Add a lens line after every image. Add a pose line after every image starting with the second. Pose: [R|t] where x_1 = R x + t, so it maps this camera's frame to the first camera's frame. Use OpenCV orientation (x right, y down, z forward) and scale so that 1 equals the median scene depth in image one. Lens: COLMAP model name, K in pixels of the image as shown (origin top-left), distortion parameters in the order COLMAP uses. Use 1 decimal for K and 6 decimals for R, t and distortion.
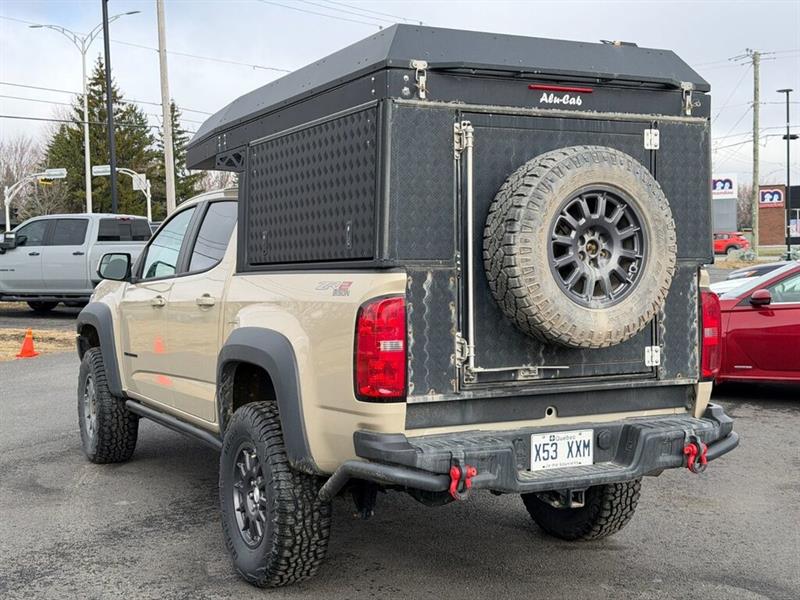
lens RADIAL K [[1096.7, 0, 397.2], [0, 1096.7, 313.1], [0, 0, 1]] dist [0.148251, -0.052165]
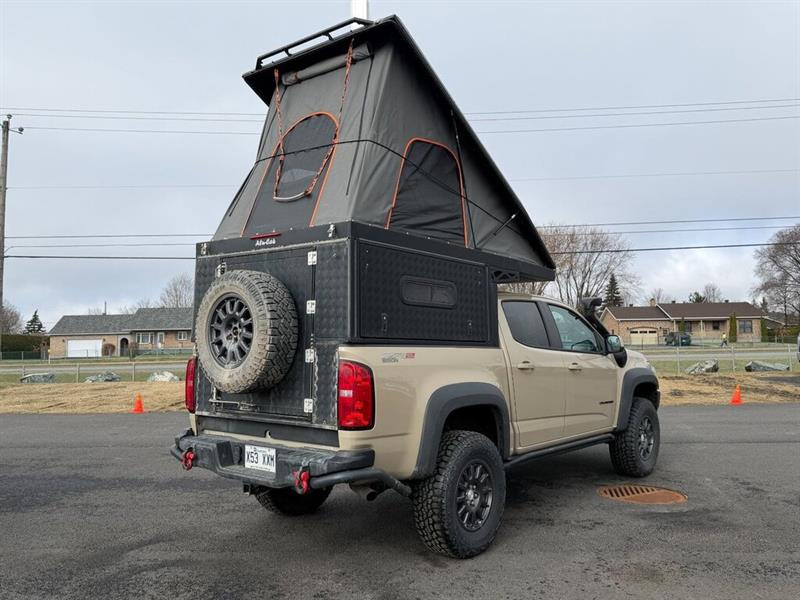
lens RADIAL K [[664.3, 0, 410.7], [0, 664.3, 301.7], [0, 0, 1]] dist [0.104155, -0.178351]
pose [[0.417985, -0.046712, -0.907252, 1.183835], [-0.047527, 0.996185, -0.073188, -0.042867], [0.907210, 0.073710, 0.414170, 0.817009]]
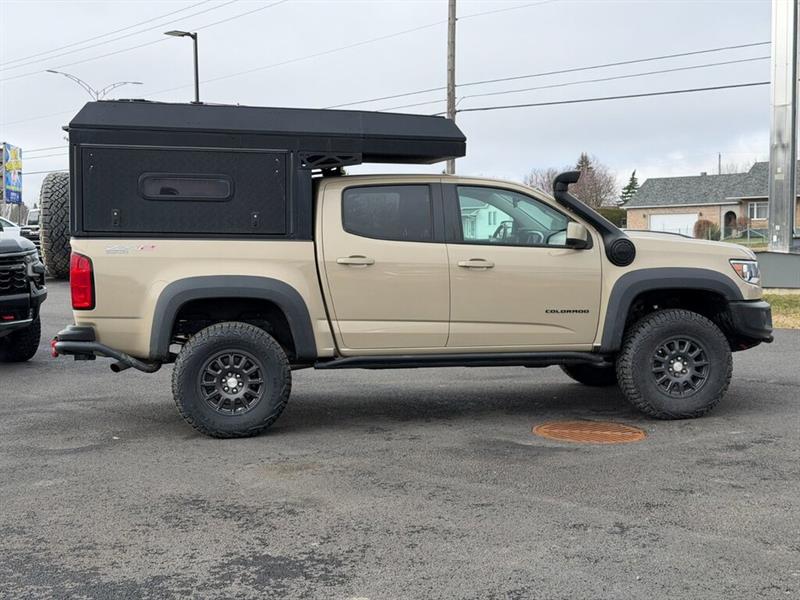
lens RADIAL K [[1096.7, 0, 397.2], [0, 1096.7, 313.1], [0, 0, 1]] dist [0.148251, -0.052165]
pose [[-0.299417, 0.090300, -0.949840, 1.868733], [-0.037929, 0.993598, 0.106417, -0.135723], [0.953368, 0.067889, -0.294075, 2.148981]]
